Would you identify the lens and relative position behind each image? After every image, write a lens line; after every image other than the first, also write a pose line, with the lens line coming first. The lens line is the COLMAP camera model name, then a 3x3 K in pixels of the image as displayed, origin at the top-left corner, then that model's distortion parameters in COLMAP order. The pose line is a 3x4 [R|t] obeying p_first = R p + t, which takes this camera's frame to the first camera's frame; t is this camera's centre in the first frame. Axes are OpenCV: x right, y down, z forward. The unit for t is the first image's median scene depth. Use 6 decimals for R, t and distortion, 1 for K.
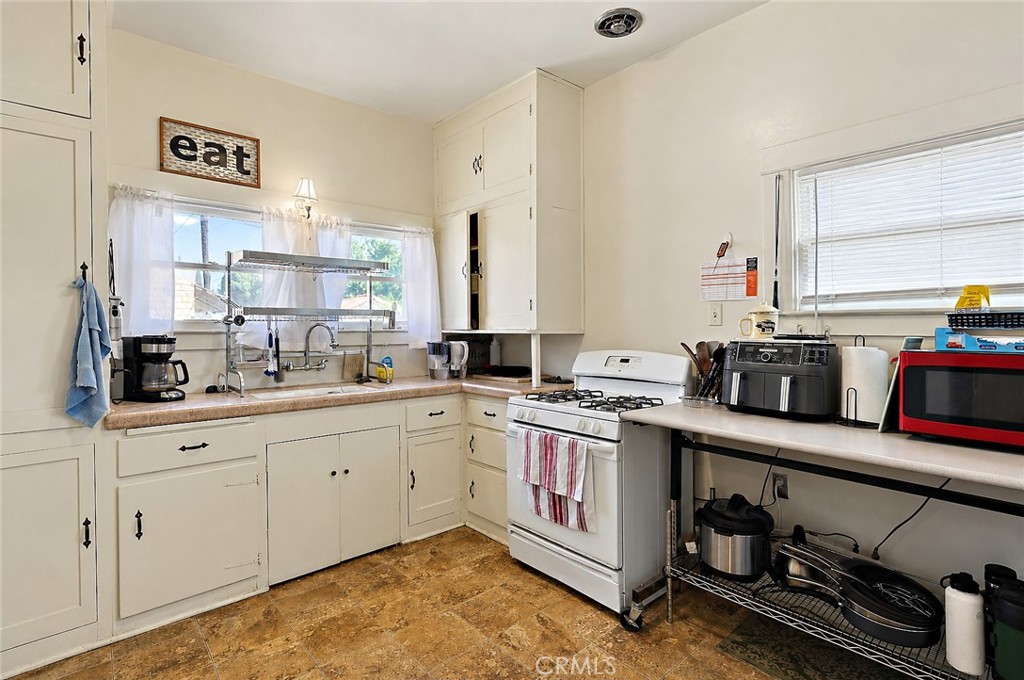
lens RADIAL K [[484.2, 0, 508.1], [0, 484.2, 324.1], [0, 0, 1]] dist [0.001554, 0.000665]
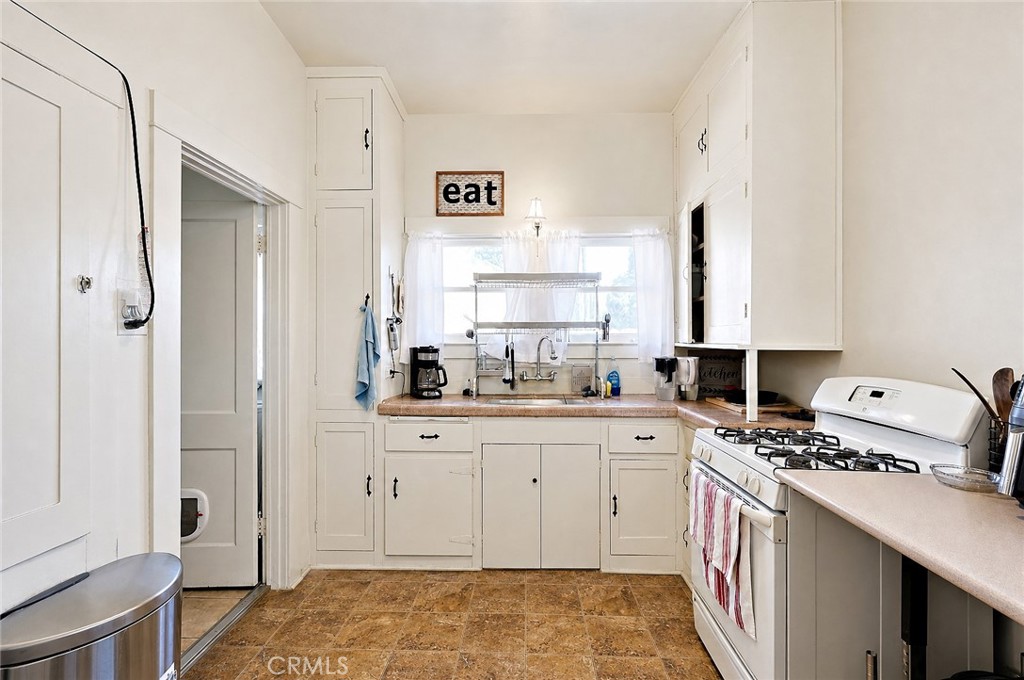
lens RADIAL K [[505.3, 0, 512.0], [0, 505.3, 340.0], [0, 0, 1]] dist [0.001704, 0.001343]
pose [[0.730966, 0.003519, -0.682405, 0.317981], [0.004539, 0.999940, 0.010019, -0.004935], [0.682399, -0.010421, 0.730906, 0.168610]]
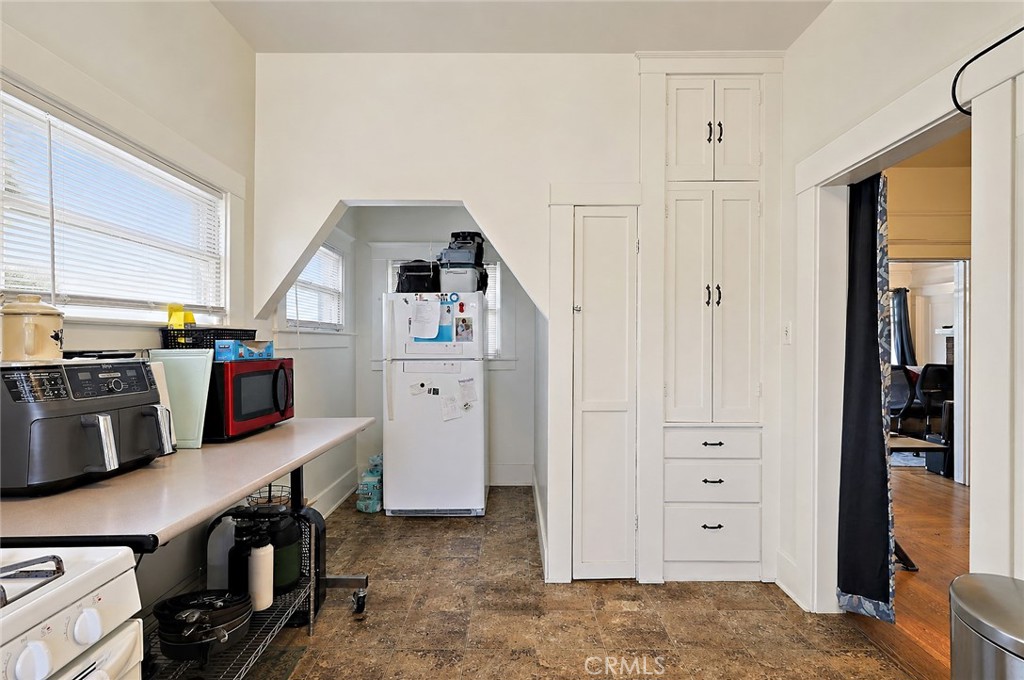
lens RADIAL K [[505.3, 0, 512.0], [0, 505.3, 340.0], [0, 0, 1]] dist [0.001704, 0.001343]
pose [[-0.749245, 0.002415, 0.662288, -0.215110], [-0.002826, 0.999973, -0.006844, 0.006835], [-0.662287, -0.006999, -0.749218, 0.790421]]
